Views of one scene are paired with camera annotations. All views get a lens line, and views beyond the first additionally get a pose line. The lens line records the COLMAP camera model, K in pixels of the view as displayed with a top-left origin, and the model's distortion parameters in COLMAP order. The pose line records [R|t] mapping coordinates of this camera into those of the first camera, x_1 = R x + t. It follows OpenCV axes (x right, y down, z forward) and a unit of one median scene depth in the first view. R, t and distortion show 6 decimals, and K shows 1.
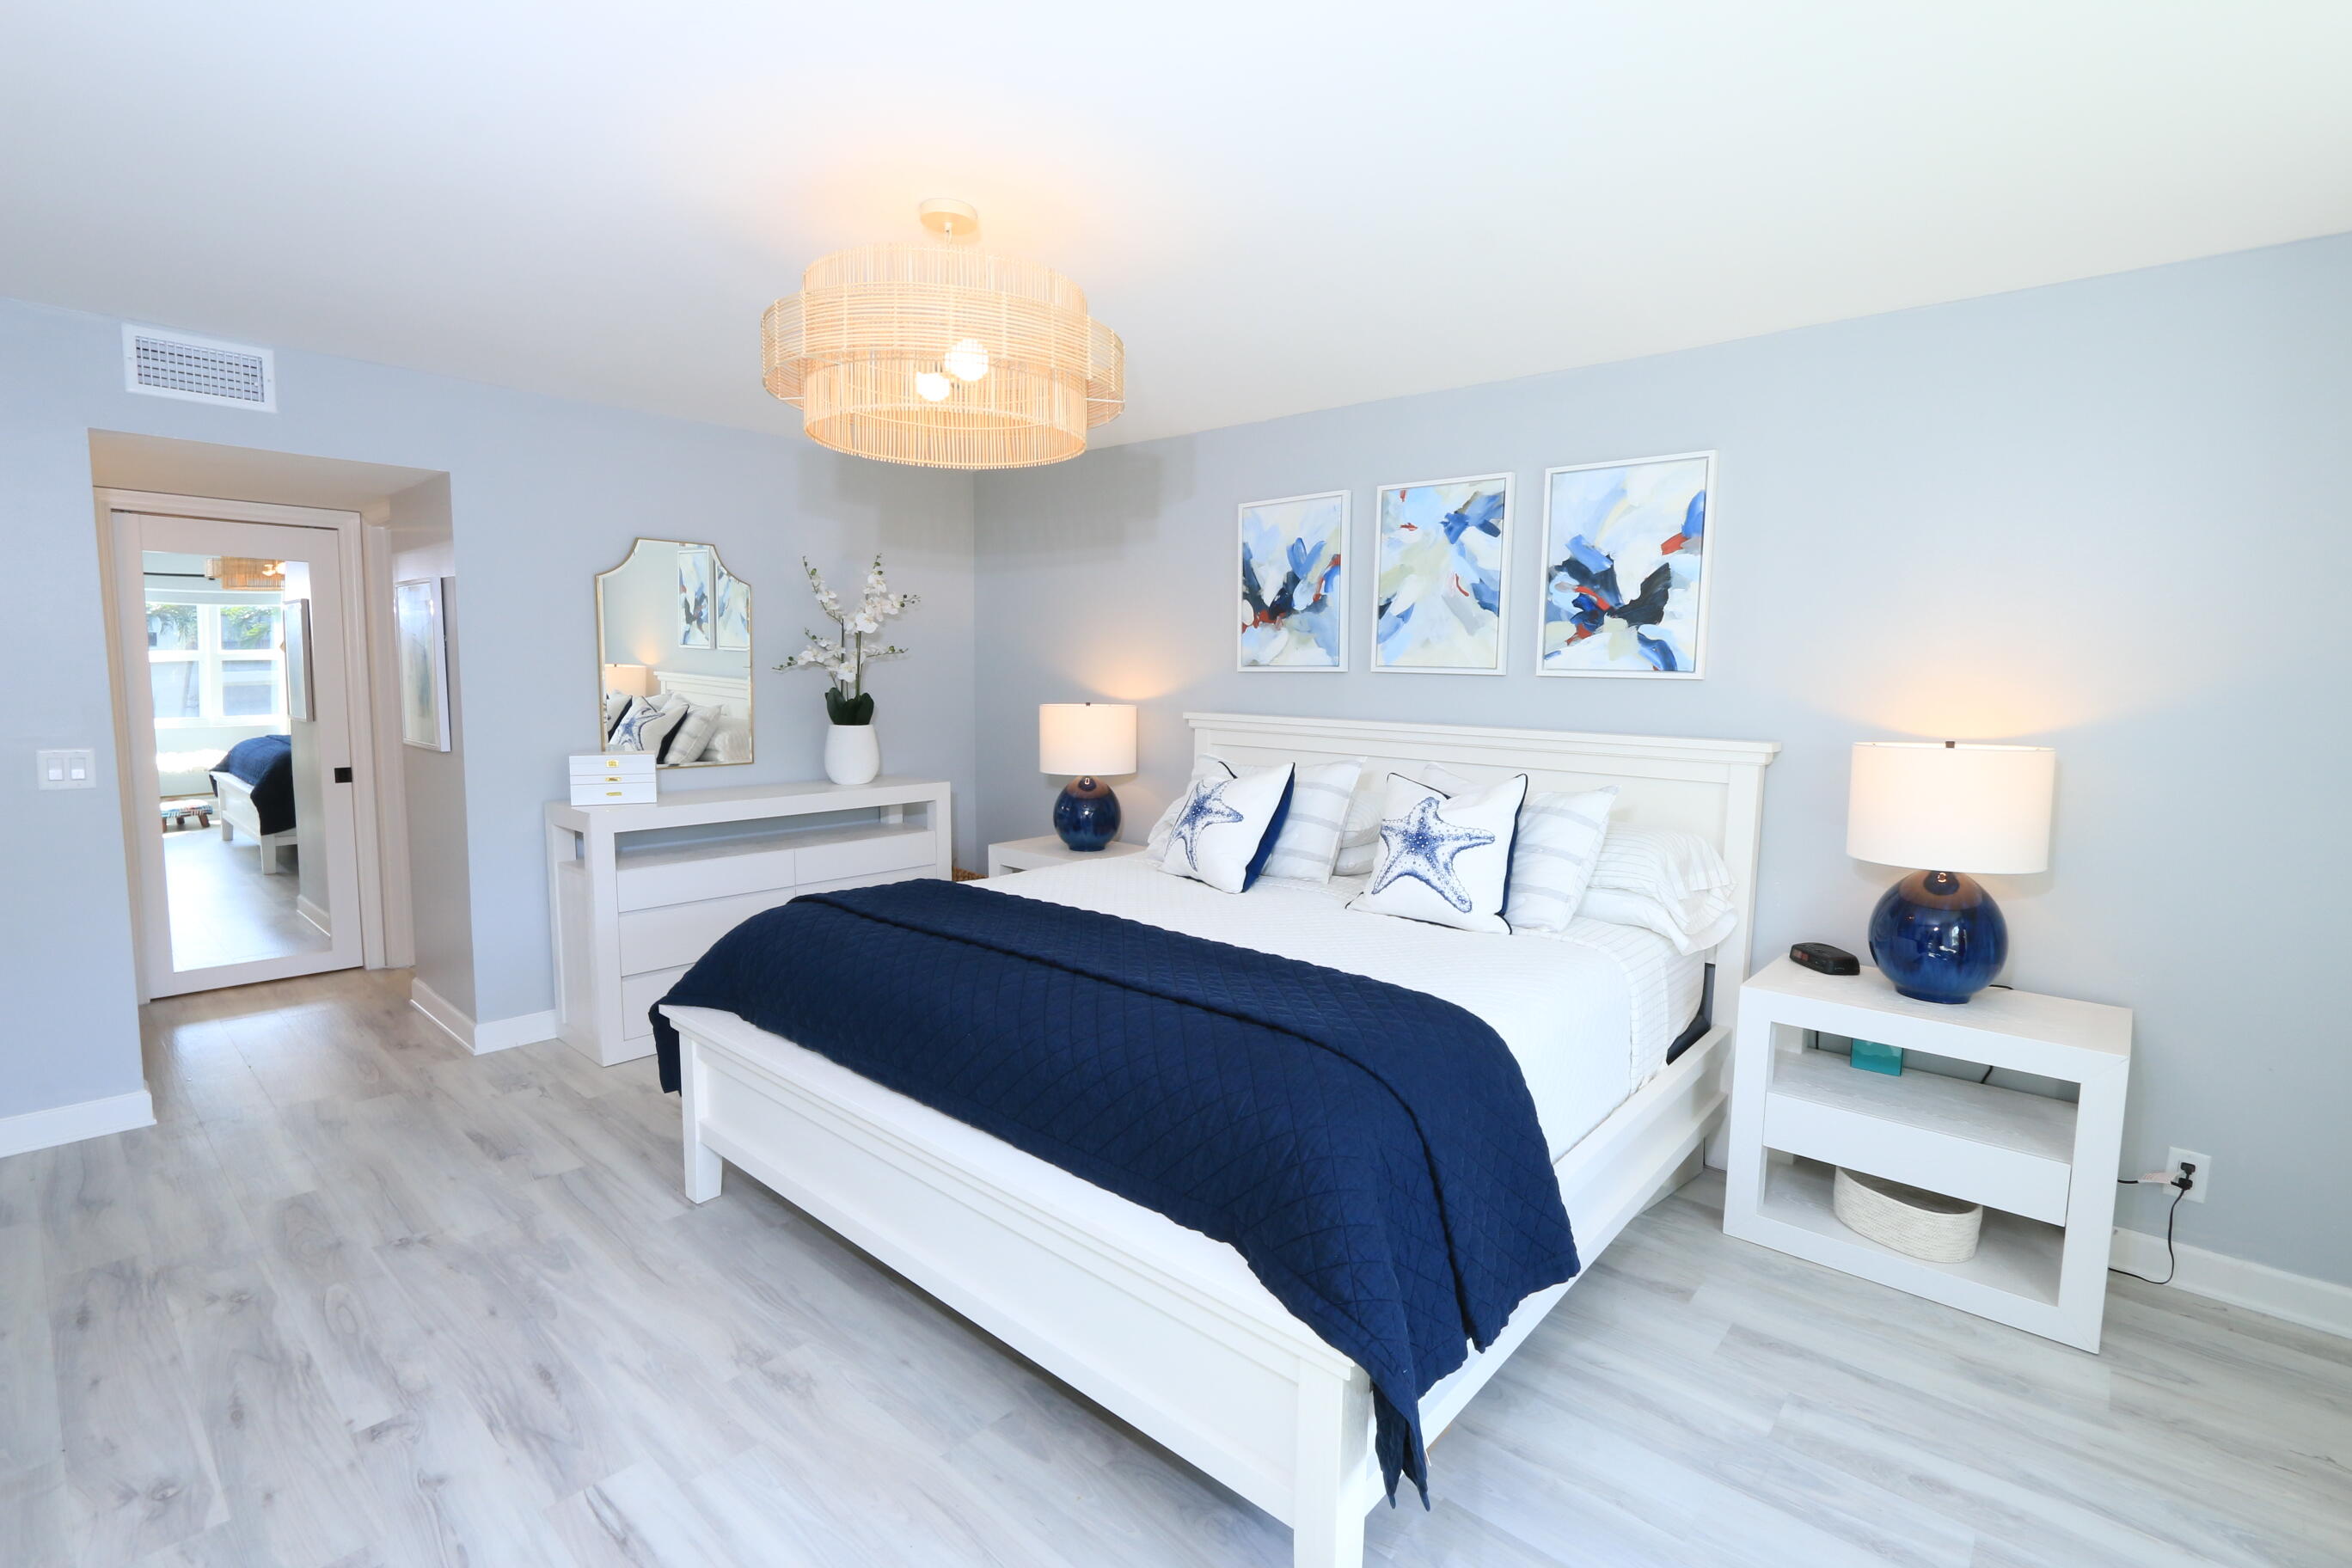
lens RADIAL K [[1074.8, 0, 1168.9], [0, 1074.8, 773.1], [0, 0, 1]] dist [-0.020228, 0.003046]
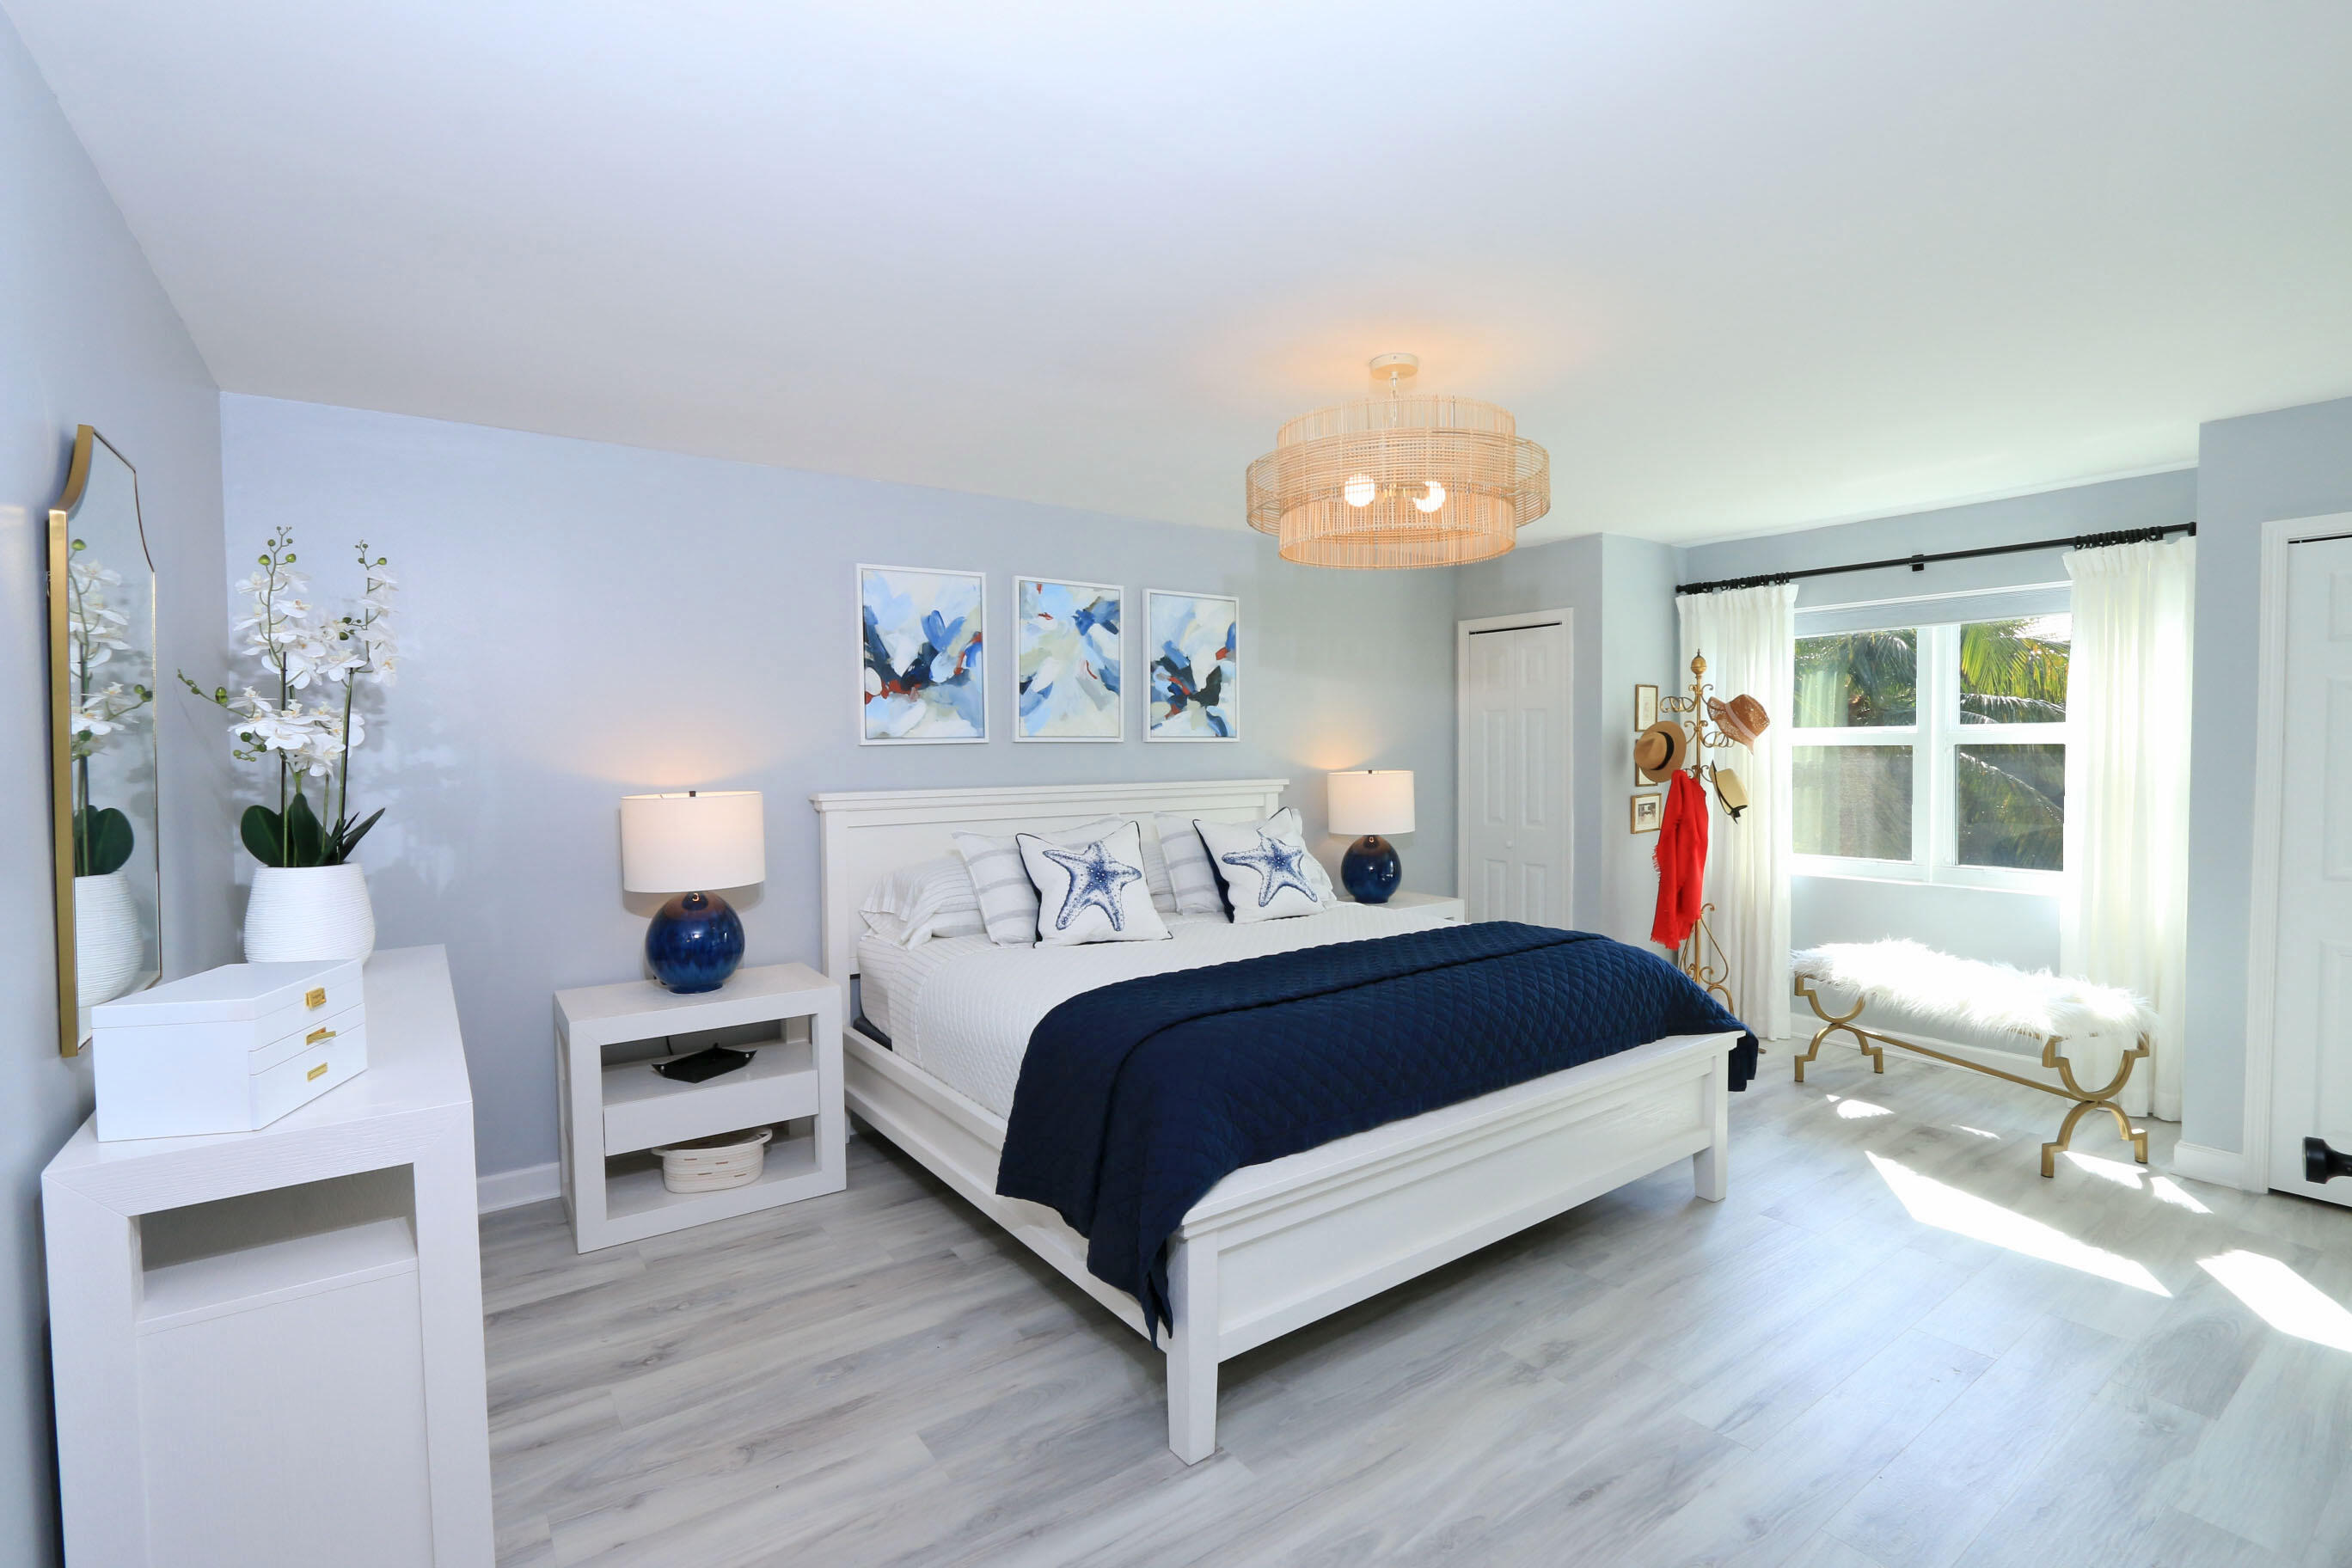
lens RADIAL K [[1074.8, 0, 1193.0], [0, 1074.8, 783.0], [0, 0, 1]] dist [-0.020228, 0.003046]
pose [[0.211705, -0.058502, 0.975581, -0.919203], [0.102238, 0.994056, 0.037424, -0.081307], [-0.971971, 0.091819, 0.216427, 0.638402]]
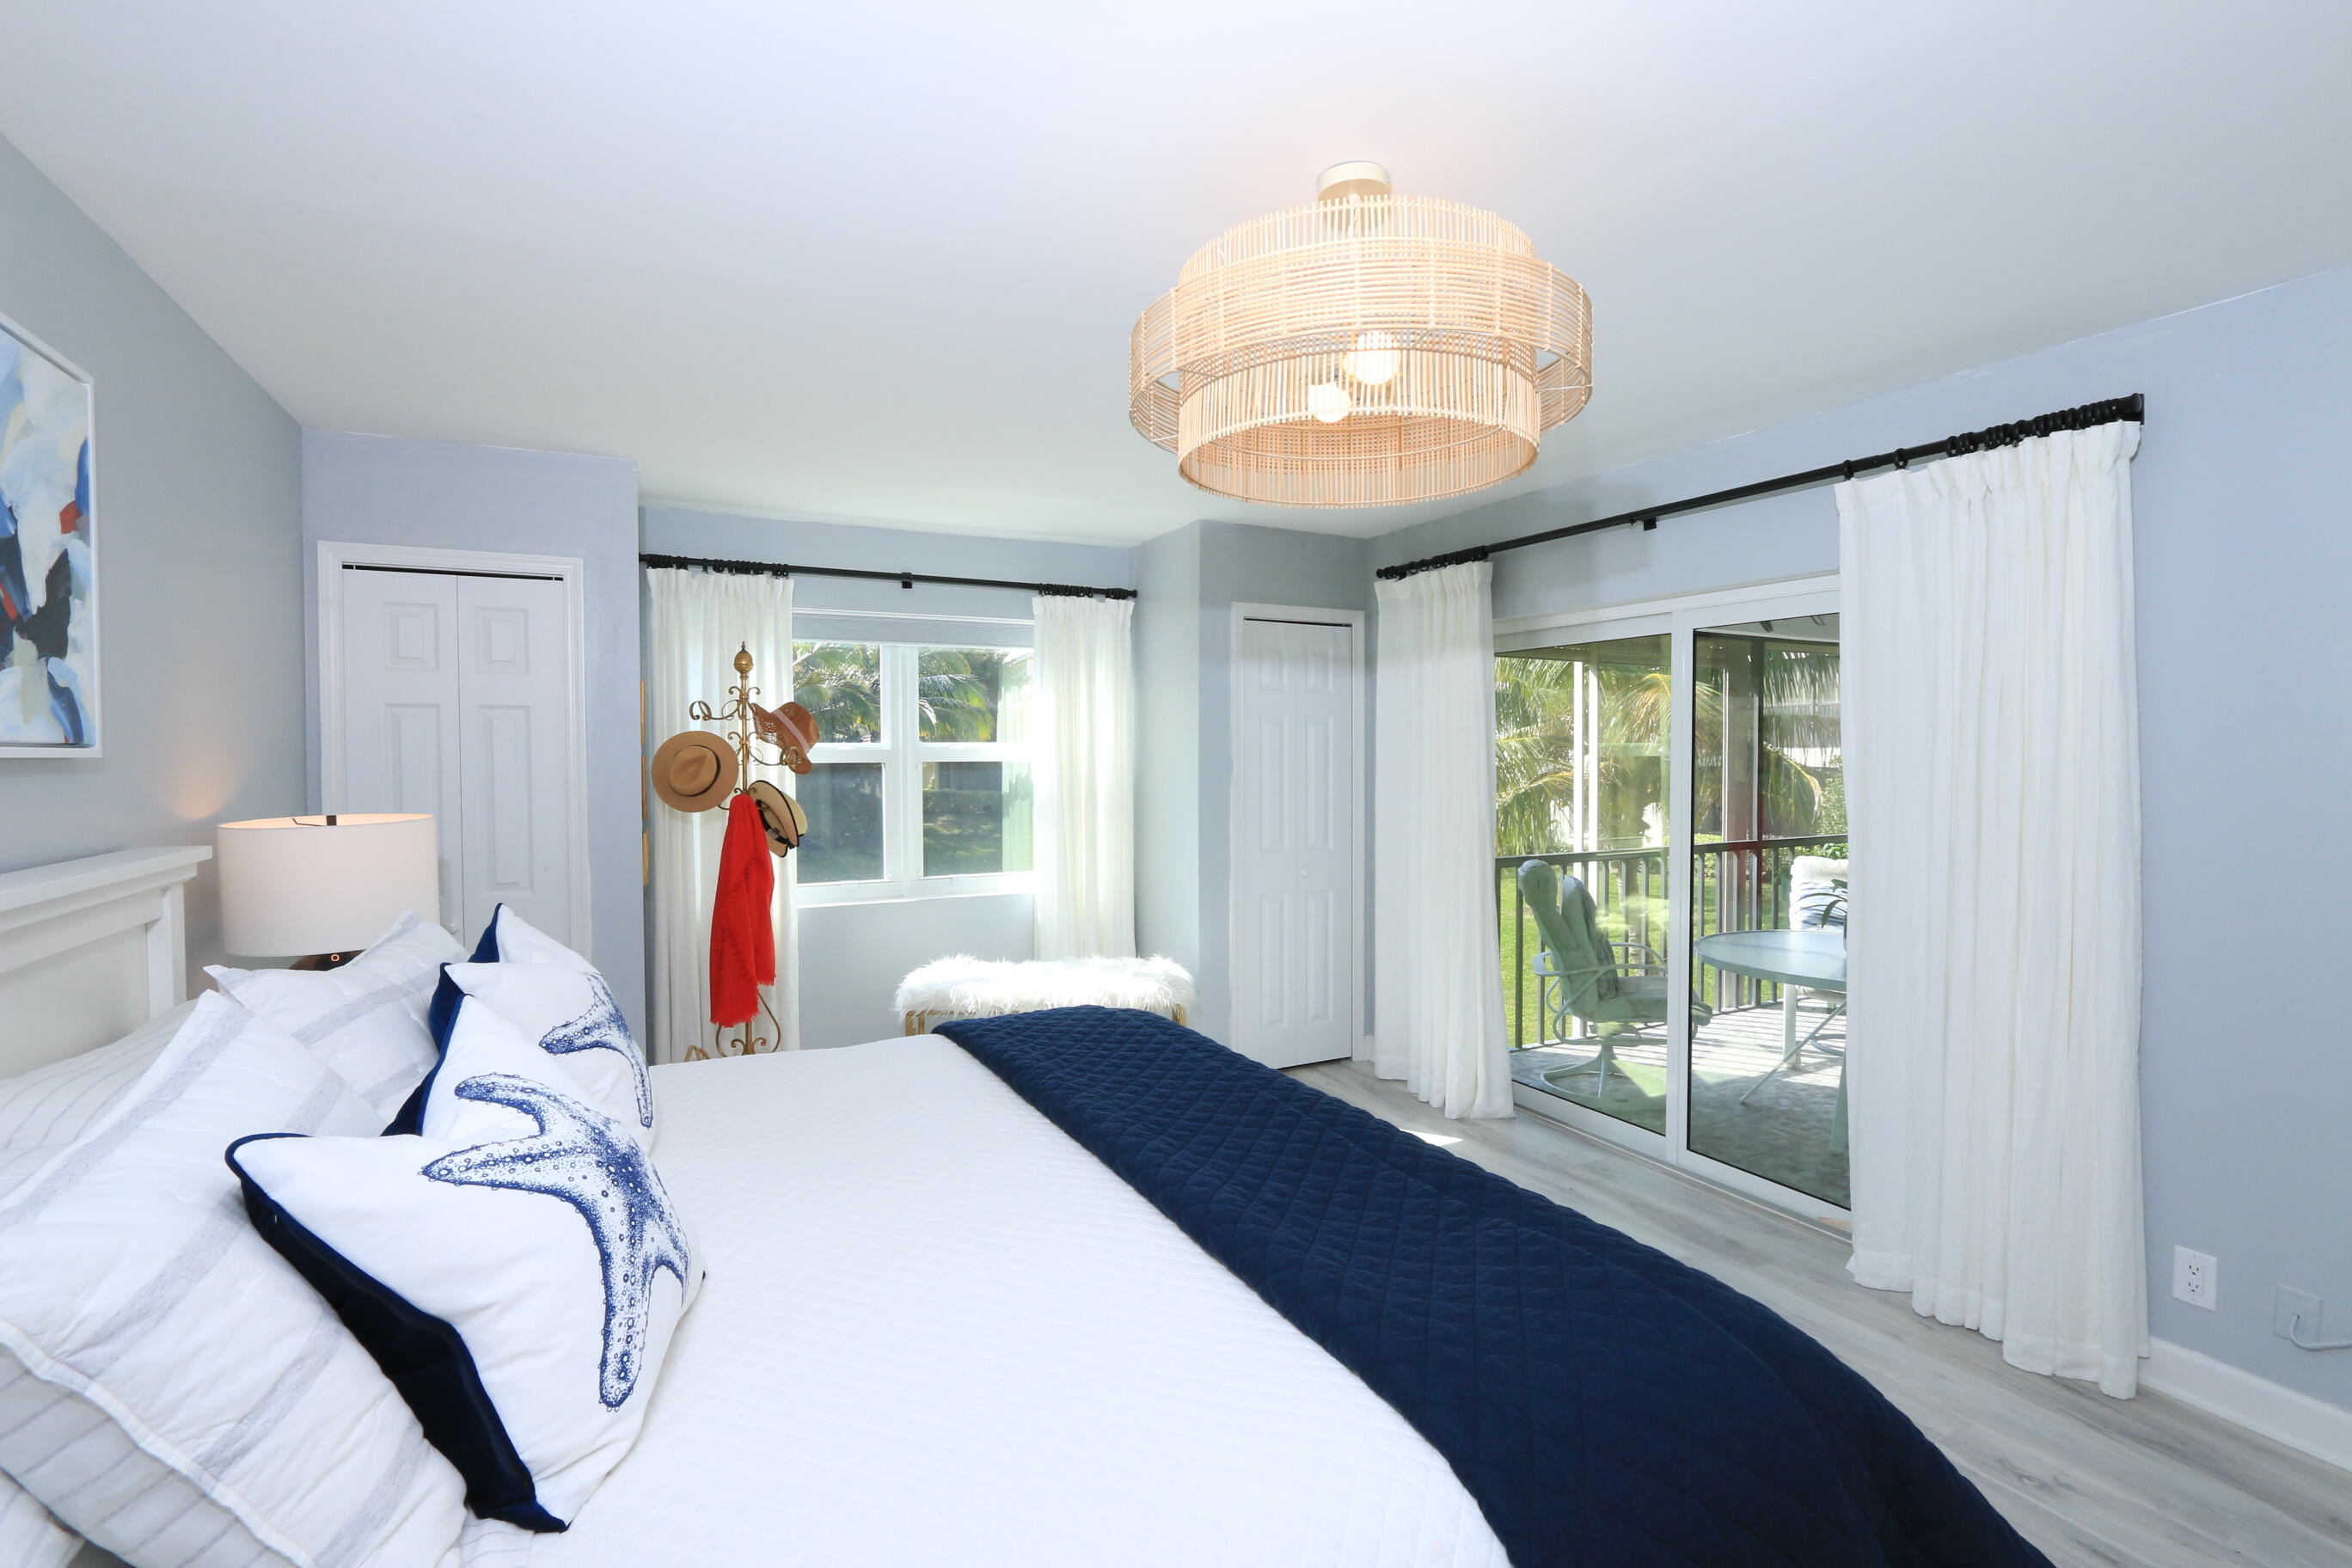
lens RADIAL K [[1074.8, 0, 1183.9], [0, 1074.8, 773.3], [0, 0, 1]] dist [-0.020228, 0.003046]
pose [[-0.939089, -0.023657, 0.342858, -0.232566], [0.016856, 0.993257, 0.114704, -0.119024], [-0.343260, 0.113496, -0.932358, 1.169227]]
